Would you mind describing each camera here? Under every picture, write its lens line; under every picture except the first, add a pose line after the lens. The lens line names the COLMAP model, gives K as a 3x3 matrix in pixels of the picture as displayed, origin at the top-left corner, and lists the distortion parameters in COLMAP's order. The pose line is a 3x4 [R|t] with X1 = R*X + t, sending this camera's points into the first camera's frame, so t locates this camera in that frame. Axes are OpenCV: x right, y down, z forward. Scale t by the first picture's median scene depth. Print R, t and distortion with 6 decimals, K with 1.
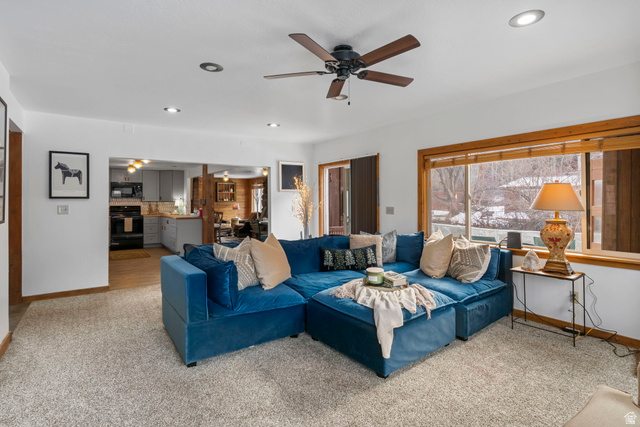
lens RADIAL K [[325.5, 0, 328.1], [0, 325.5, 200.7], [0, 0, 1]] dist [-0.004334, 0.001458]
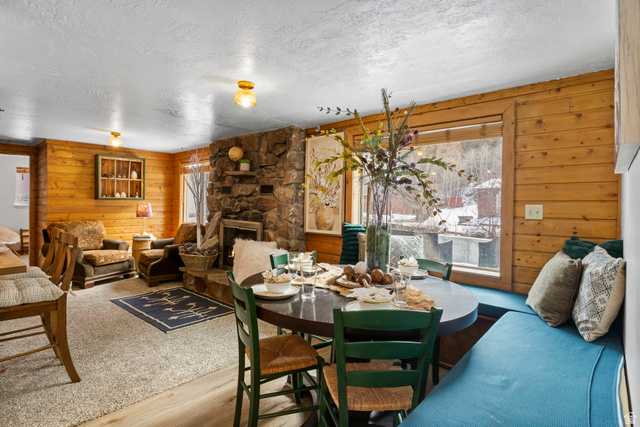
lens RADIAL K [[325.5, 0, 324.5], [0, 325.5, 208.0], [0, 0, 1]] dist [-0.004334, 0.001458]
pose [[0.976891, 0.010032, 0.213503, -0.133139], [-0.013852, 0.999769, 0.016405, 0.003724], [-0.213289, -0.018983, 0.976805, 0.499114]]
